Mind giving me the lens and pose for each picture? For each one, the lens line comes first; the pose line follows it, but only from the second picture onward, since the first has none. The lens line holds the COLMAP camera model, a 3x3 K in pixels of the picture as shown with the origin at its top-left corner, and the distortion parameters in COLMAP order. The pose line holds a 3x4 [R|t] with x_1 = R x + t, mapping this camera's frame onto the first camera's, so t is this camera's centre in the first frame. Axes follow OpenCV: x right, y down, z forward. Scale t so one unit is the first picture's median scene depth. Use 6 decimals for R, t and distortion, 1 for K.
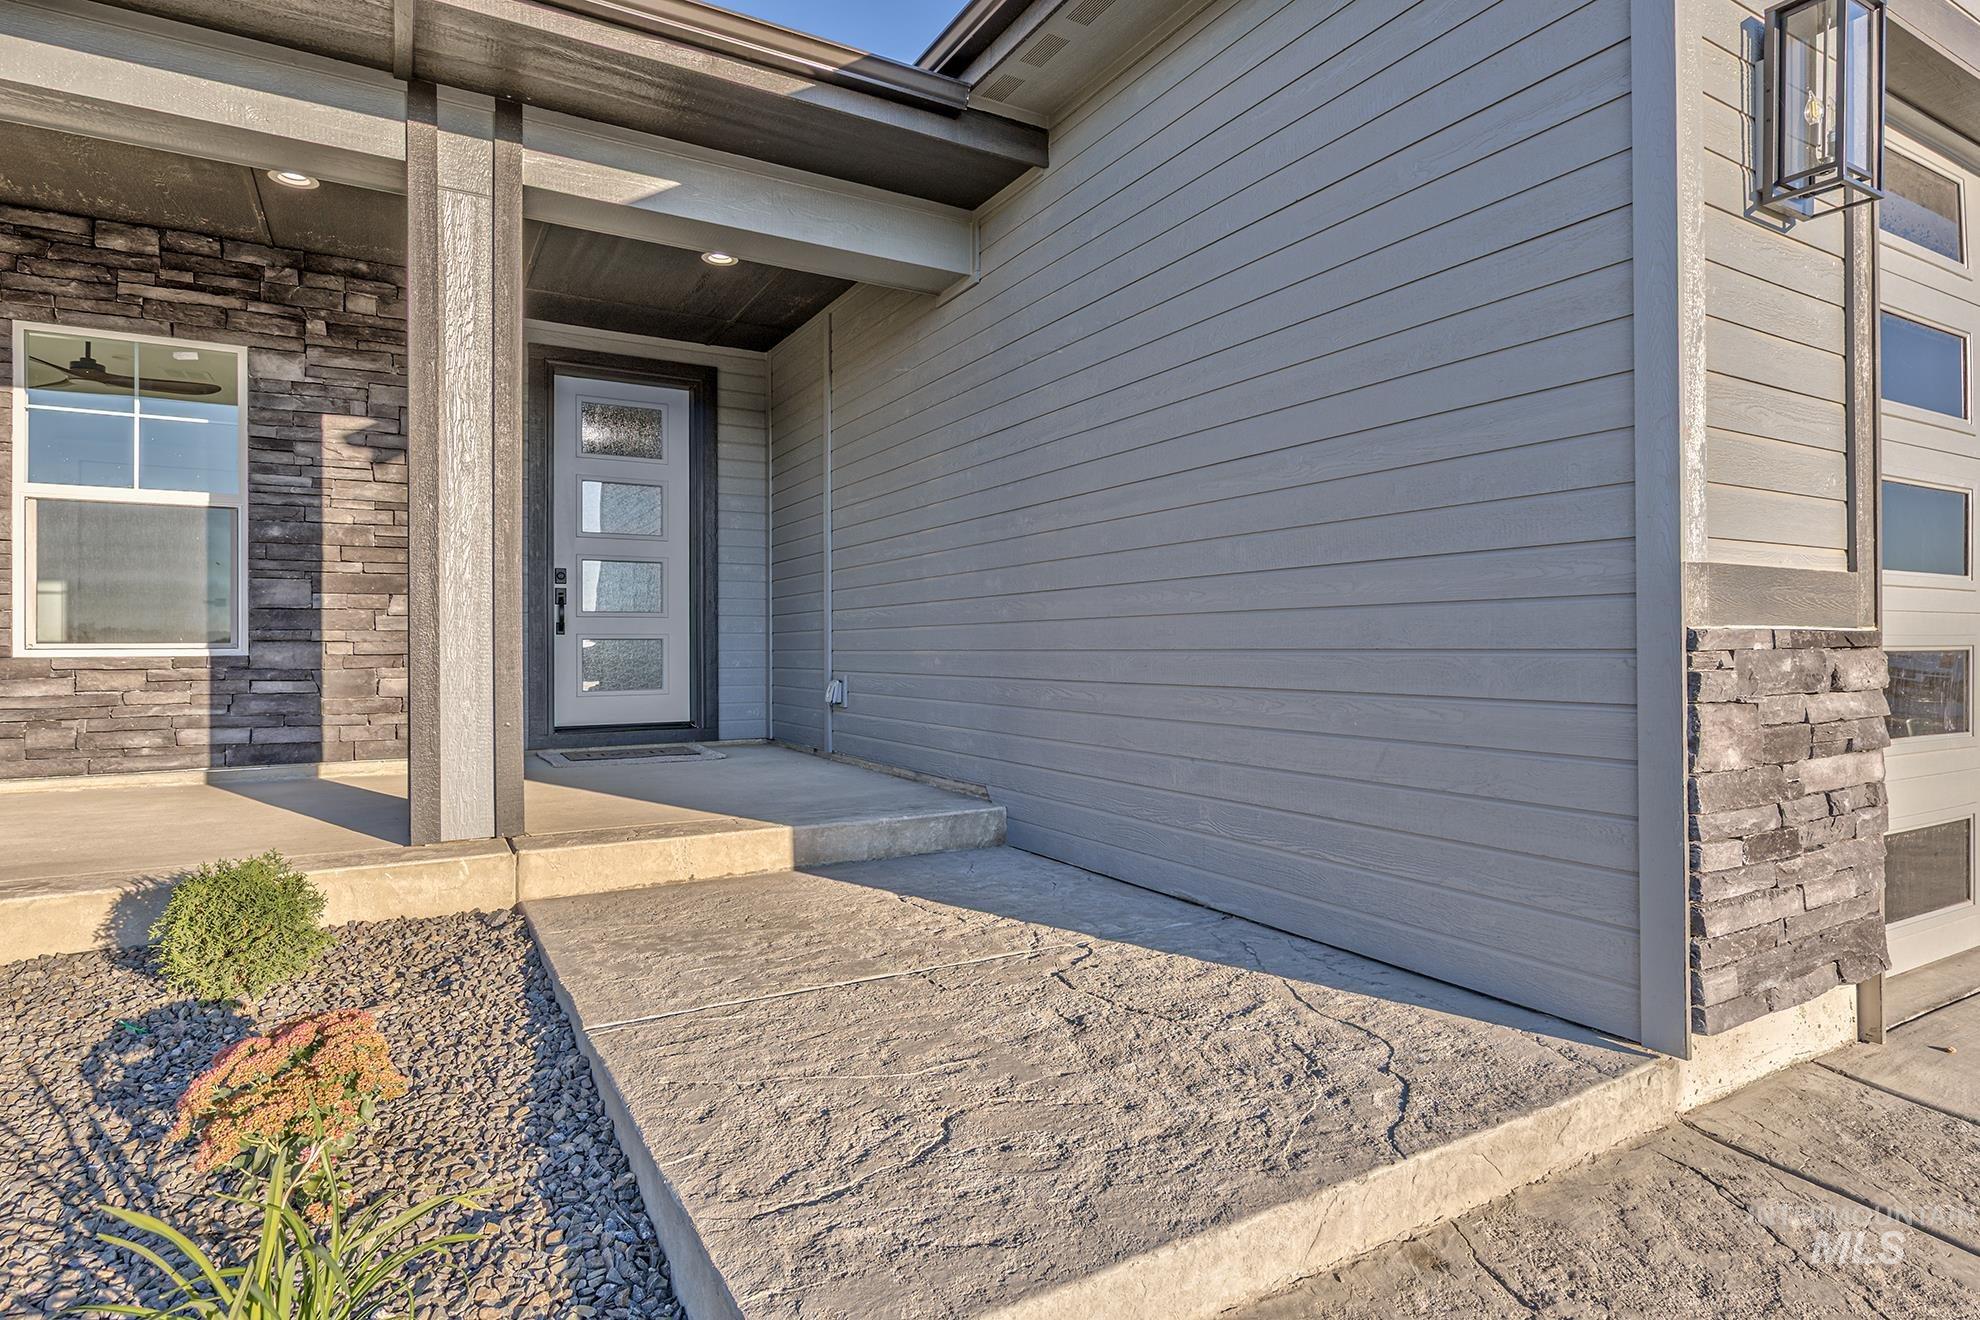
lens RADIAL K [[1075.9, 0, 917.3], [0, 1075.9, 646.4], [0, 0, 1]] dist [-0.001683, -0.000535]
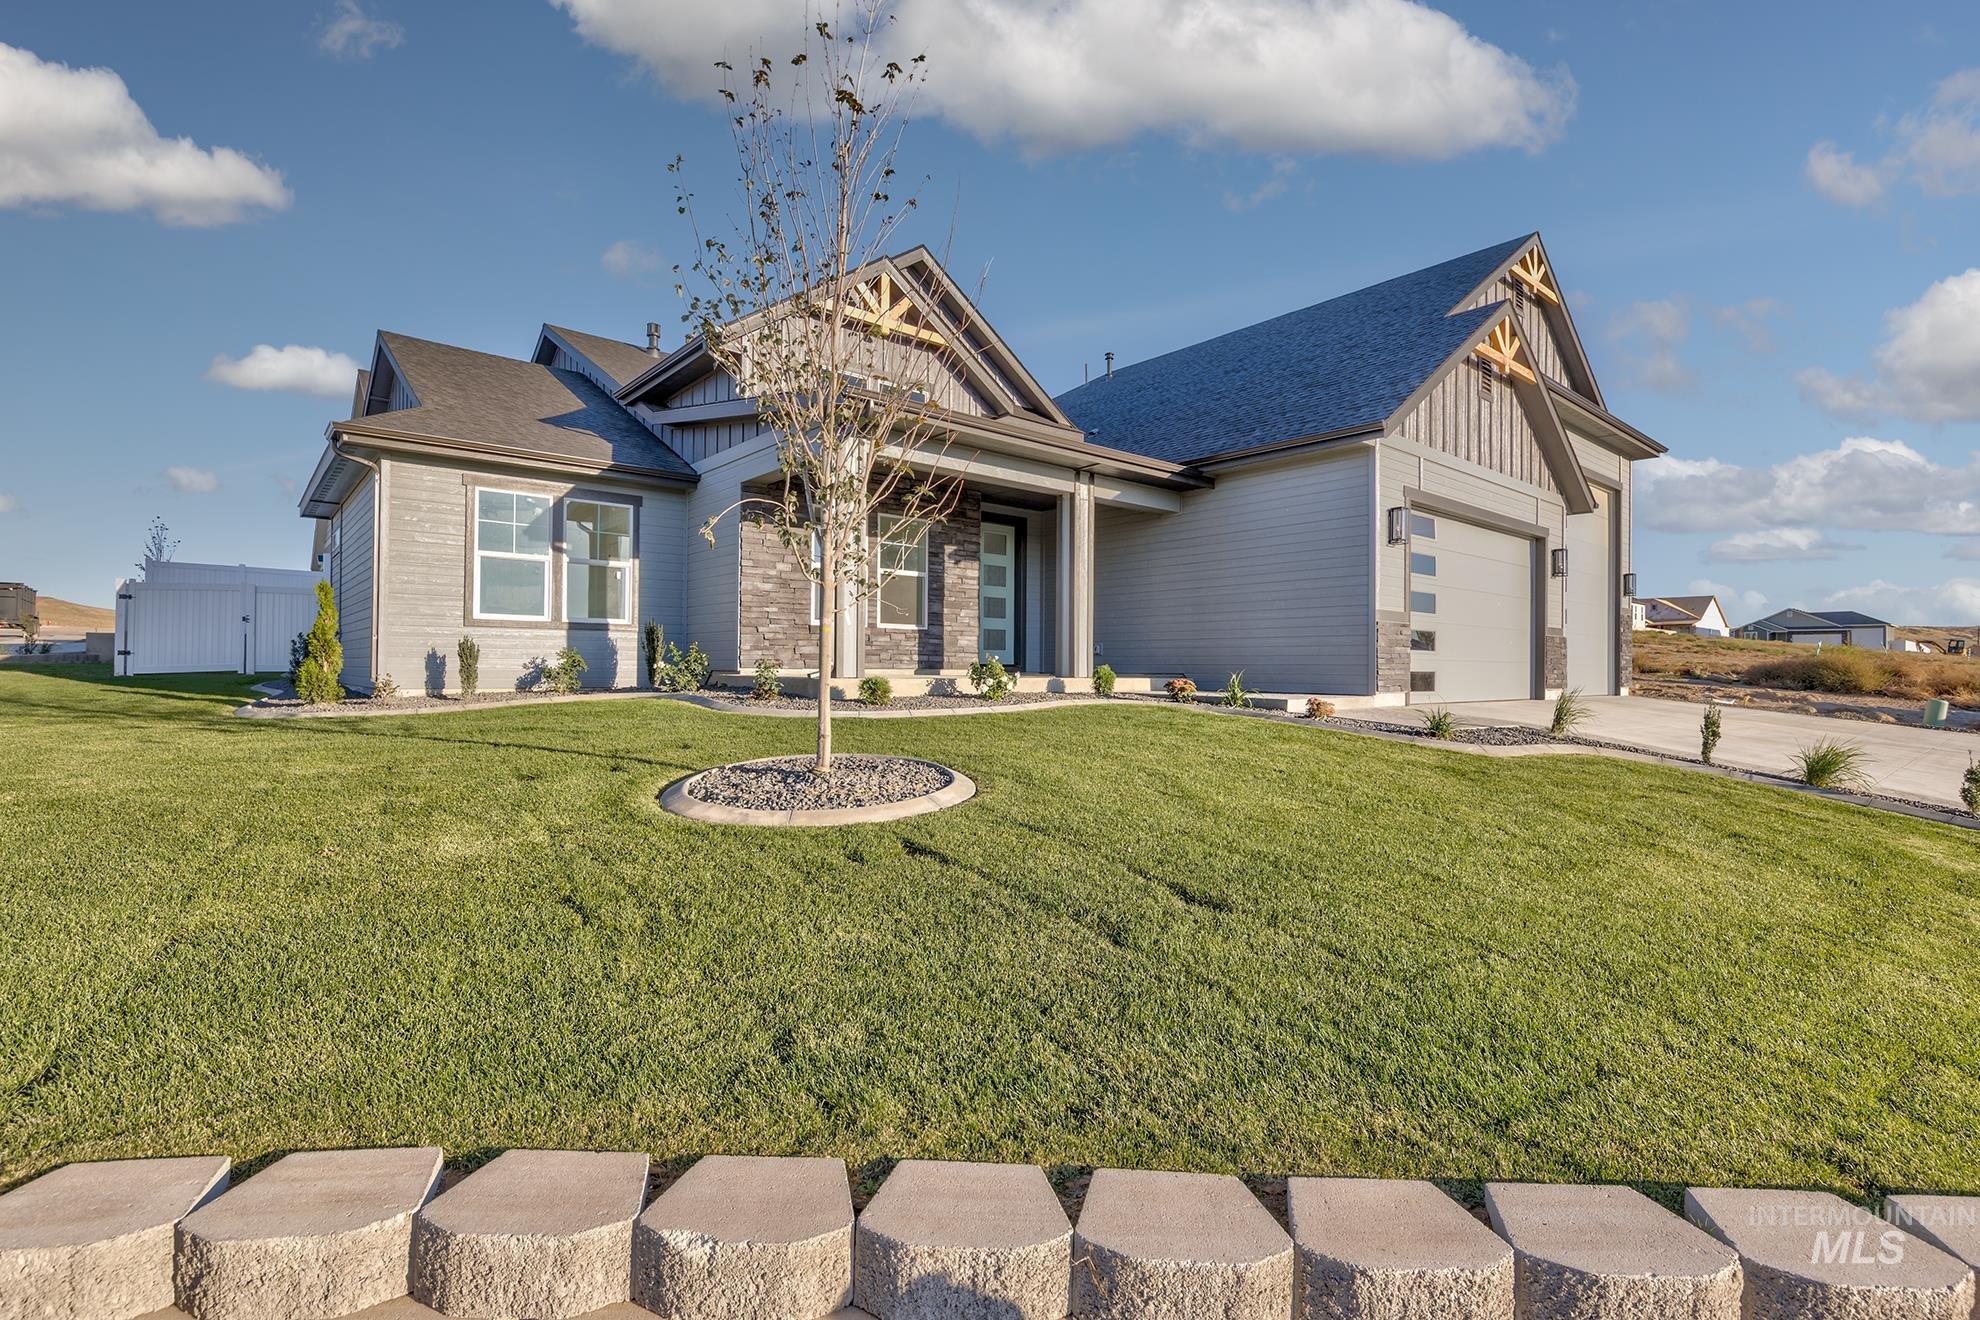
lens RADIAL K [[912.5, 0, 990.0], [0, 912.5, 660.0], [0, 0, 1]] dist [-0.002129, -0.000211]
pose [[0.971668, 0.009245, 0.236169, -1.341282], [-0.008827, 0.999957, -0.002828, 0.122331], [-0.236185, 0.000664, 0.971708, -1.784217]]
